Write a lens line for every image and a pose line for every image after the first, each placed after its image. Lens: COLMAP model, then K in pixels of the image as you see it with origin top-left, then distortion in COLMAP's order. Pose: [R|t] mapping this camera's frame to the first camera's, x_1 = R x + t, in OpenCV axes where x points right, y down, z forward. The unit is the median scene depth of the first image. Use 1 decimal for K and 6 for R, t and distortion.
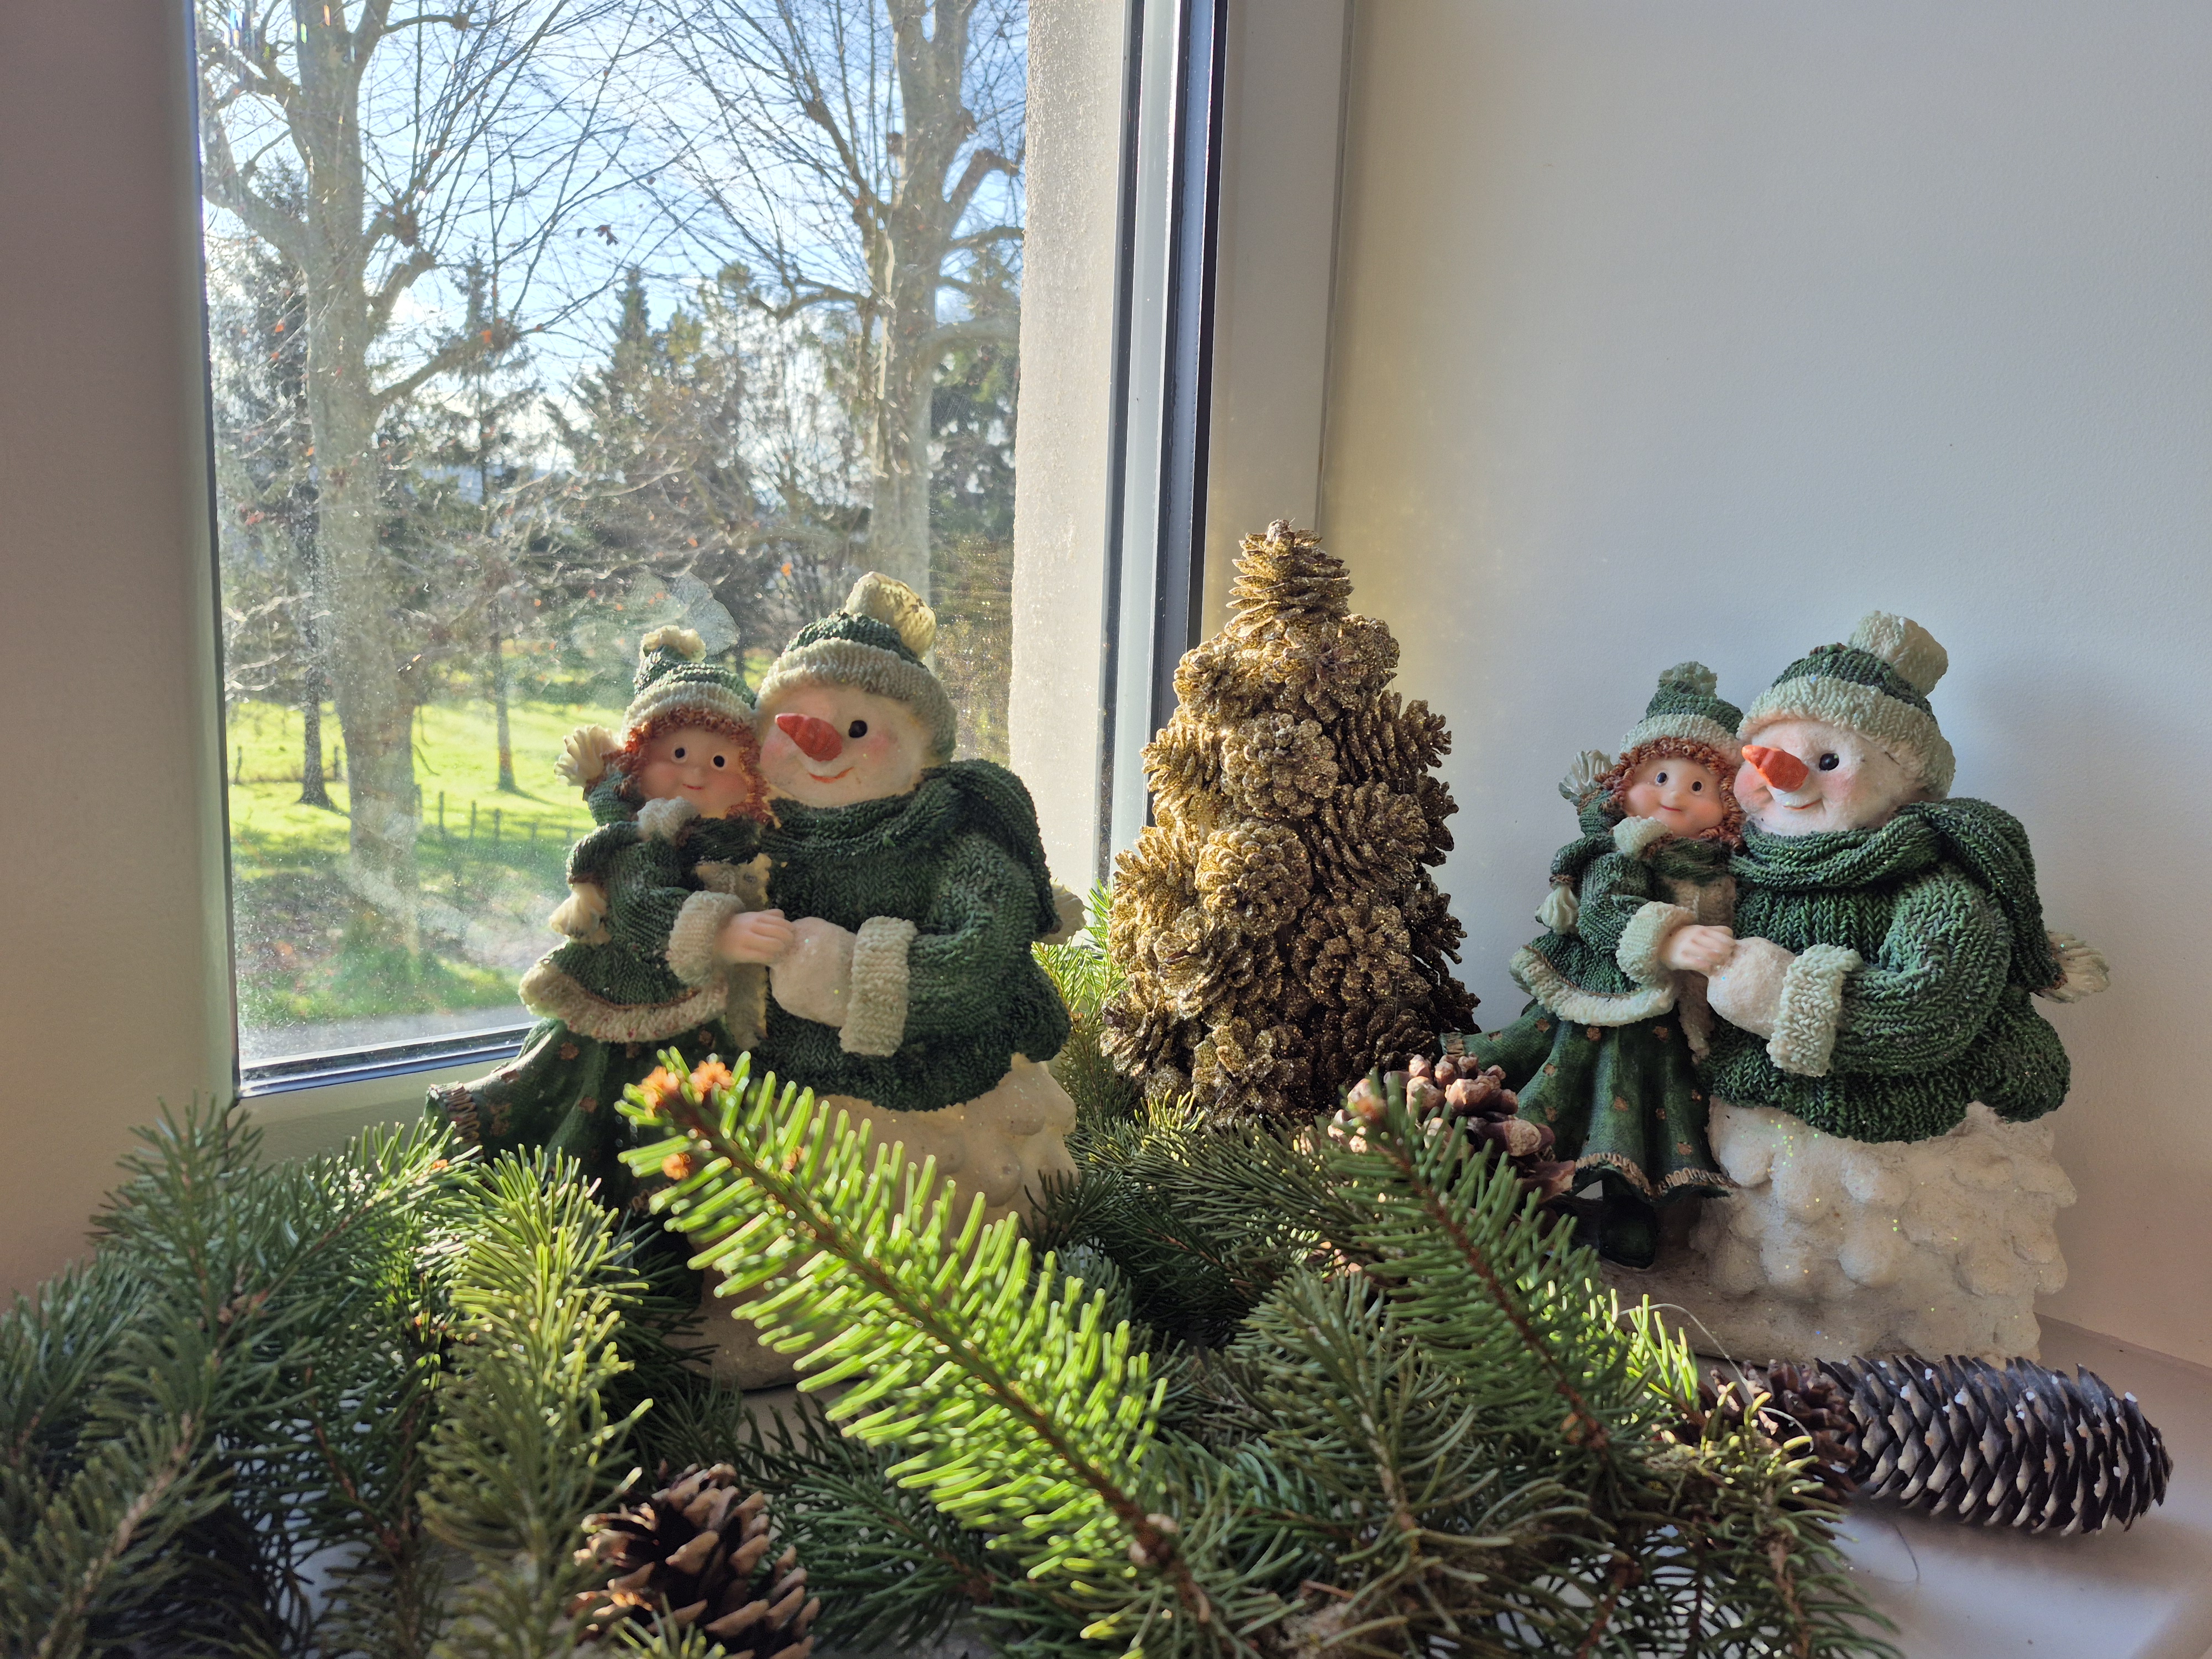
lens RADIAL K [[1454.9, 0, 1106.0], [0, 1454.9, 829.5], [0, 0, 1]] dist [0.108467, -0.107680]
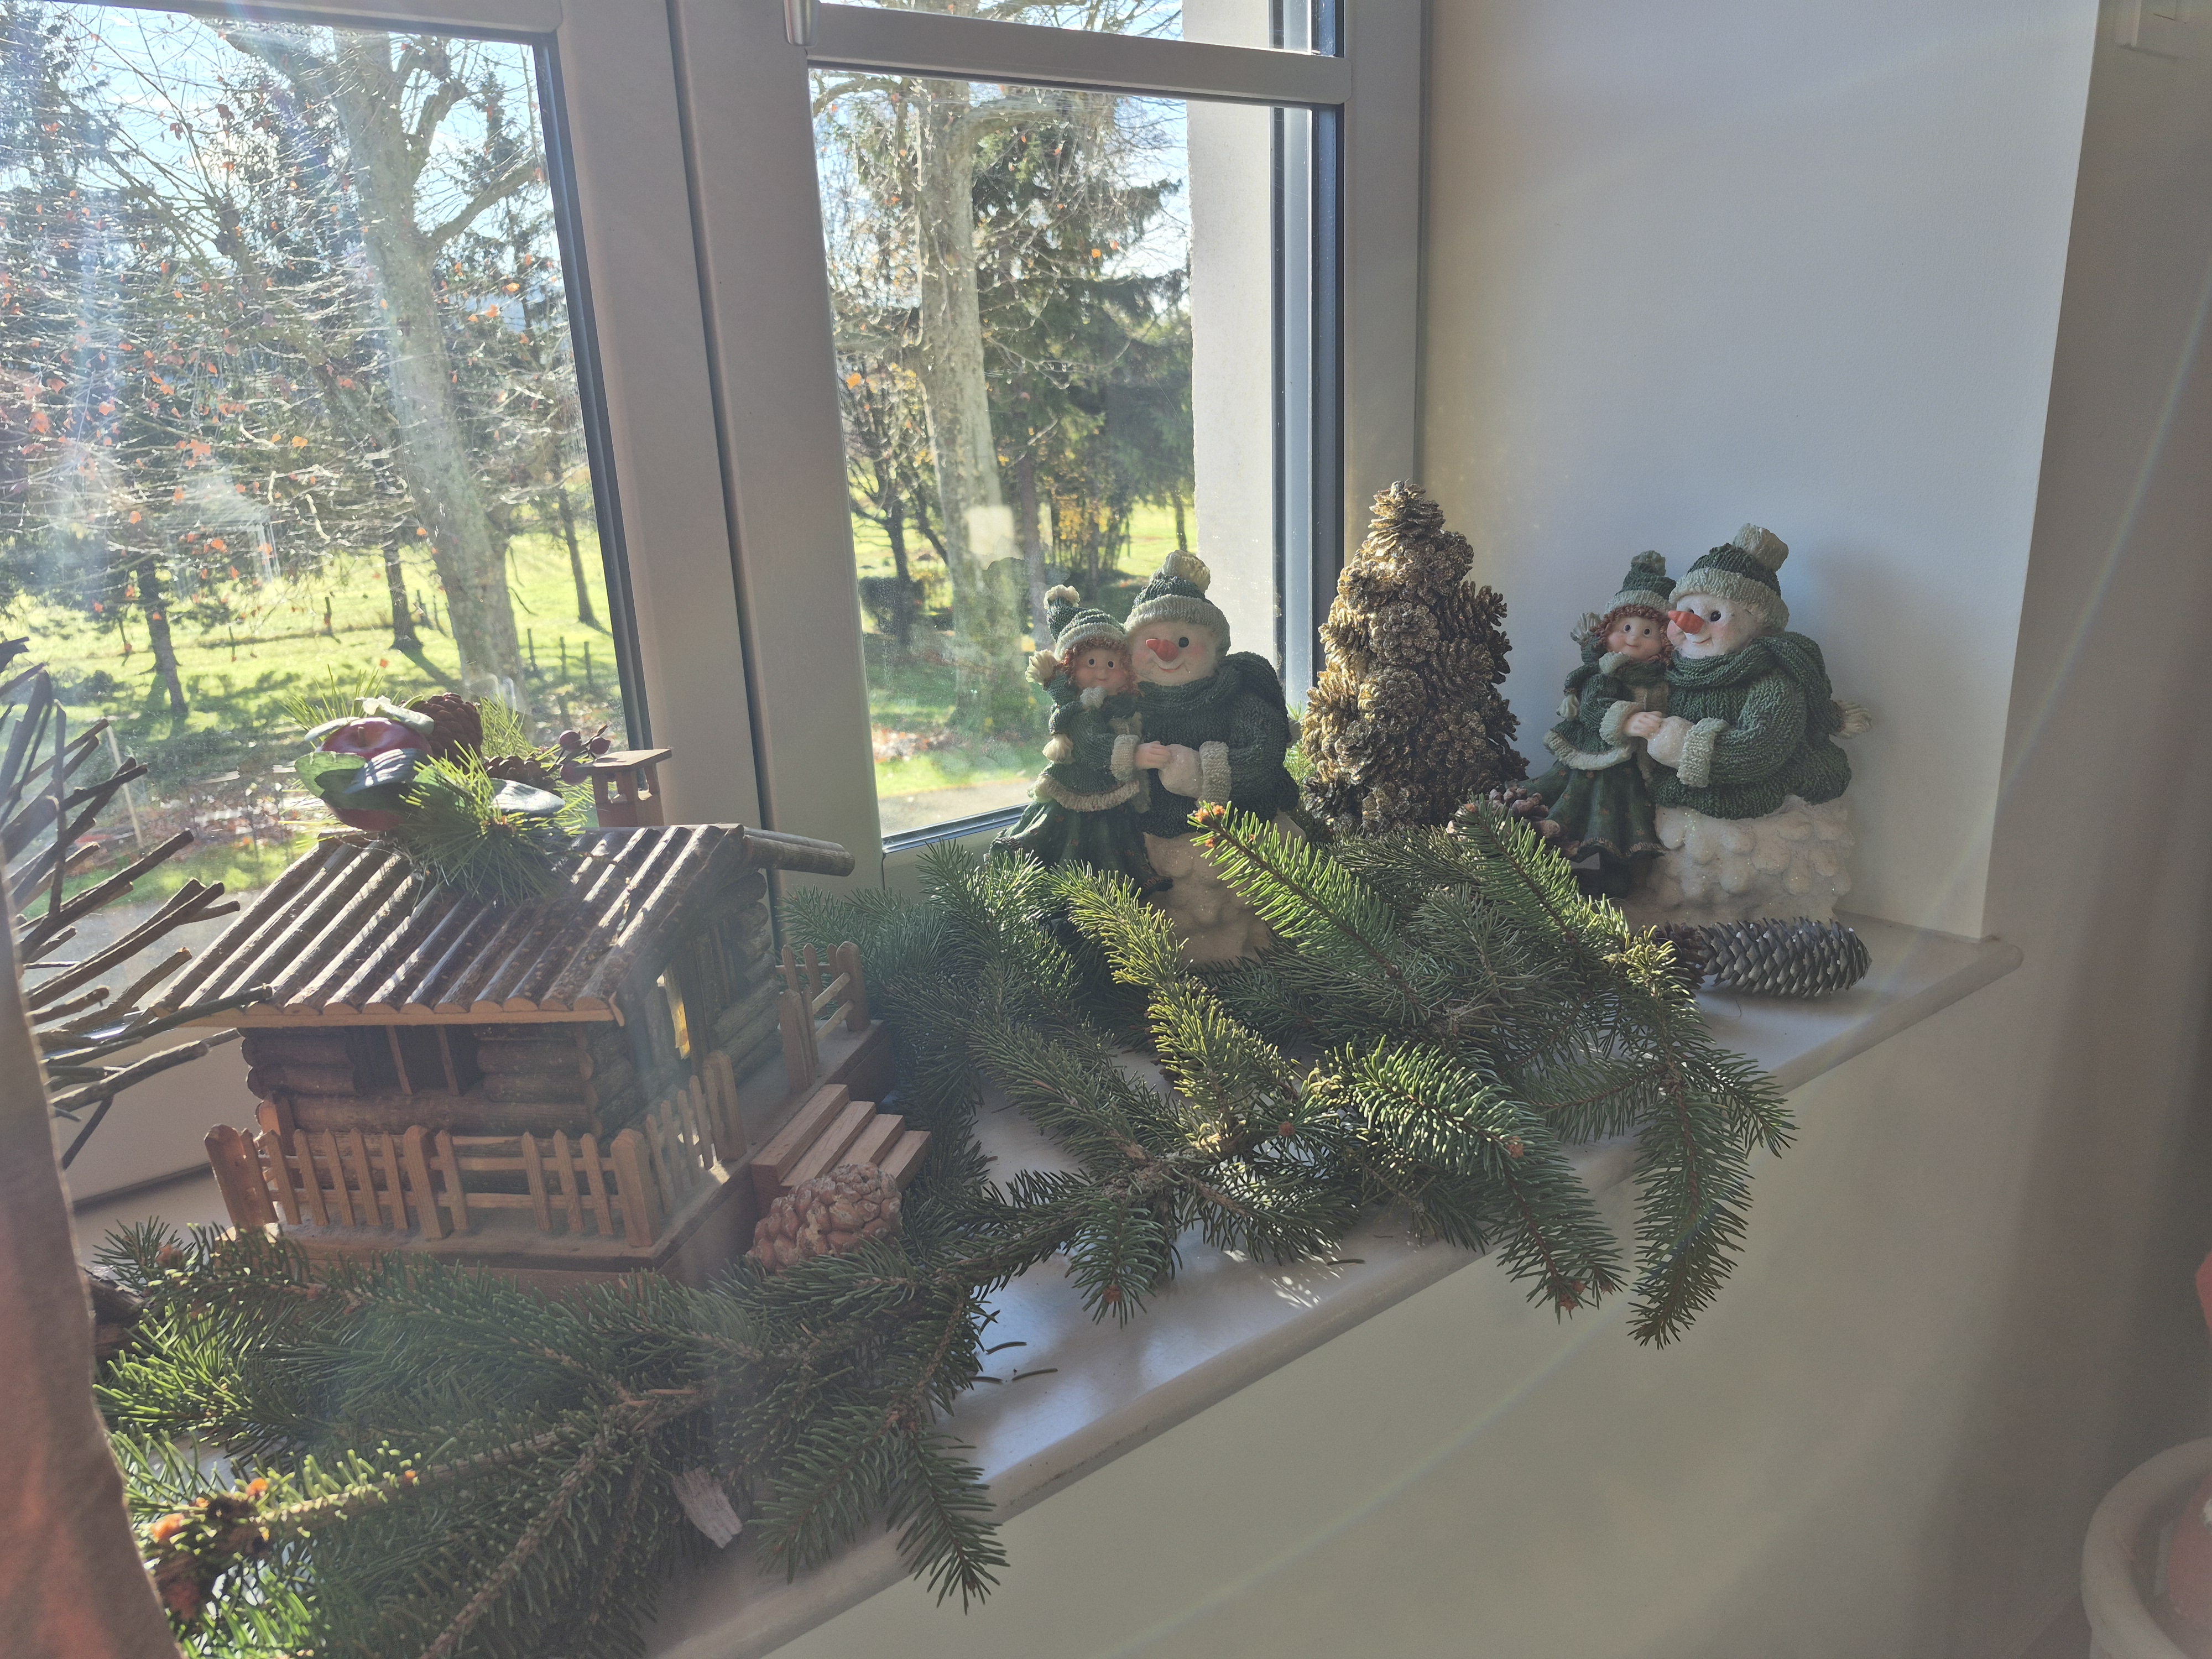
lens RADIAL K [[1454.9, 0, 1106.0], [0, 1454.9, 829.5], [0, 0, 1]] dist [0.108467, -0.107680]
pose [[0.996216, -0.067214, -0.055105, -0.158675], [0.074321, 0.987480, 0.139141, -0.086527], [0.045063, -0.142710, 0.988738, -0.785108]]
